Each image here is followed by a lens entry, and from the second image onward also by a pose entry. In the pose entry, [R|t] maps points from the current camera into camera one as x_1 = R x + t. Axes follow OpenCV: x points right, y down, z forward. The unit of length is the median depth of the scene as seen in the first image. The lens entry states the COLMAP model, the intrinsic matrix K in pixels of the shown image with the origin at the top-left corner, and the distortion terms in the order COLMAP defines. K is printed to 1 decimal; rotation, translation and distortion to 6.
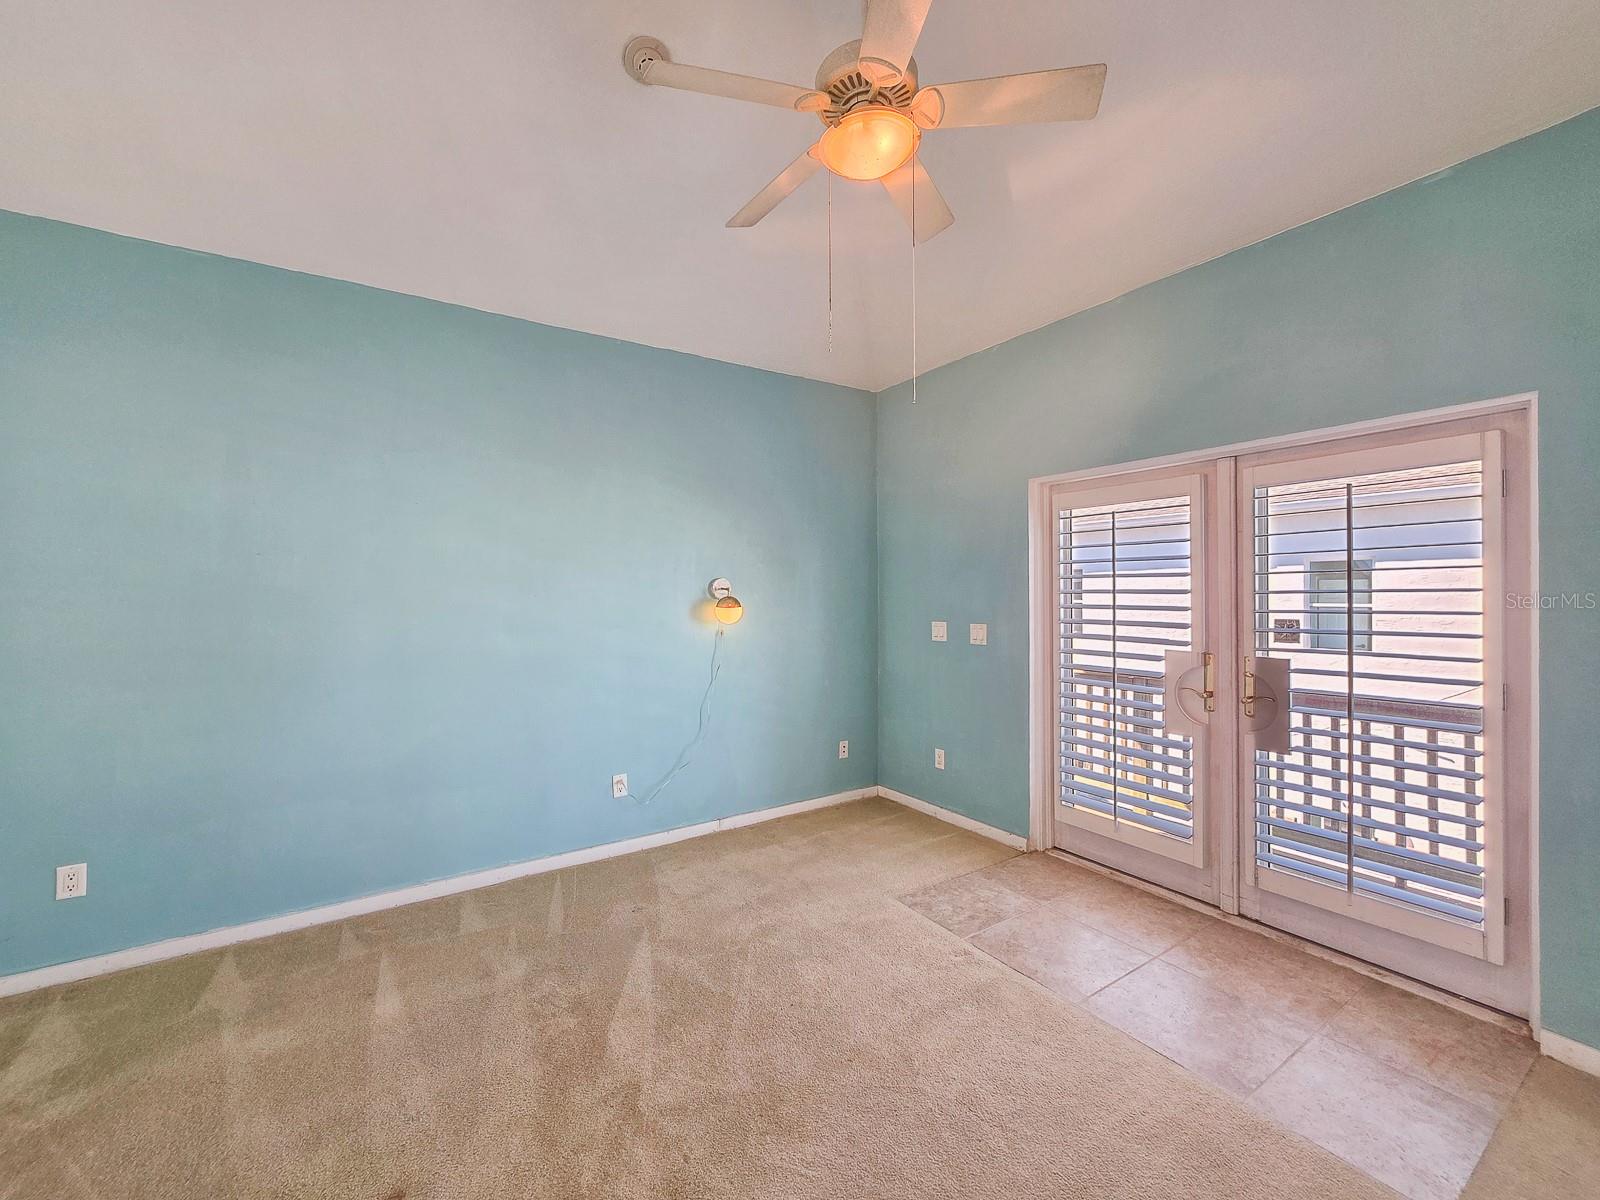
lens RADIAL K [[668.3, 0, 798.2], [0, 668.3, 584.0], [0, 0, 1]] dist [0.002478, -0.000017]
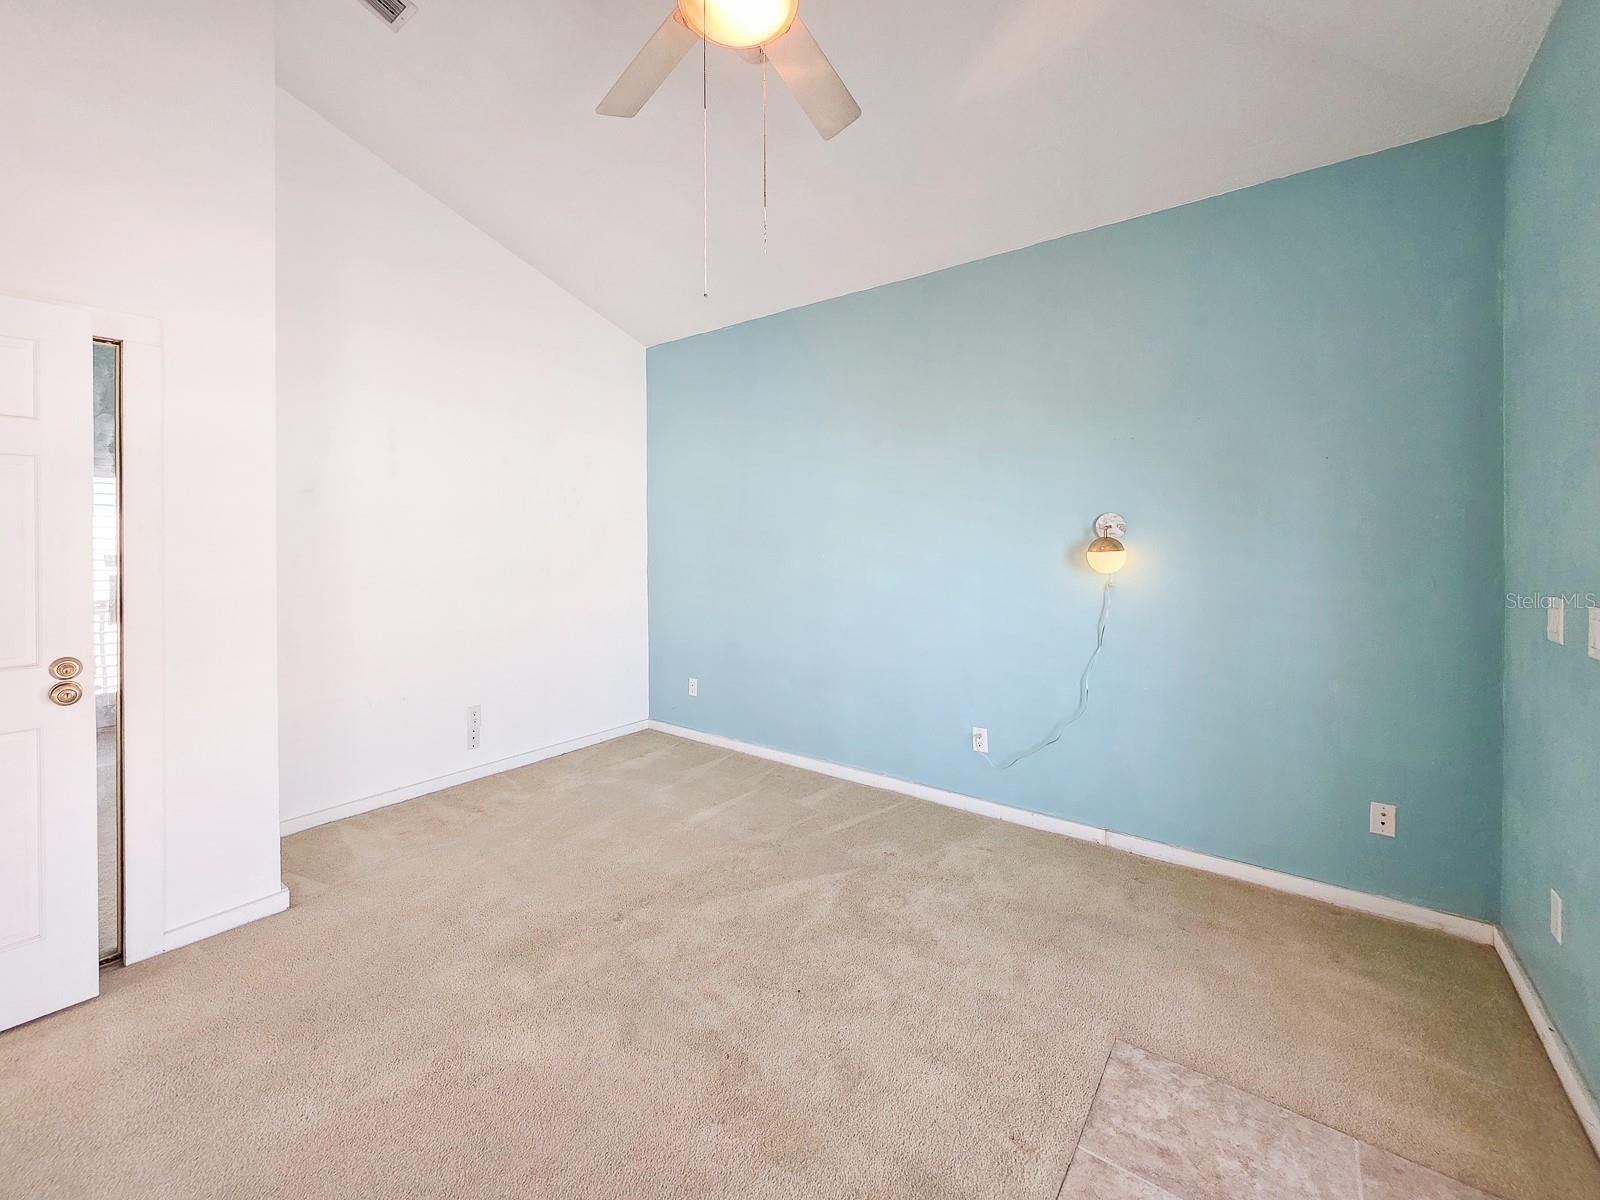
lens RADIAL K [[668.3, 0, 790.7], [0, 668.3, 539.3], [0, 0, 1]] dist [0.002478, -0.000017]
pose [[0.318466, 0.002944, -0.947930, 0.514769], [0.008638, 0.999945, 0.006007, 0.013889], [0.947895, -0.010101, 0.318423, 0.441740]]
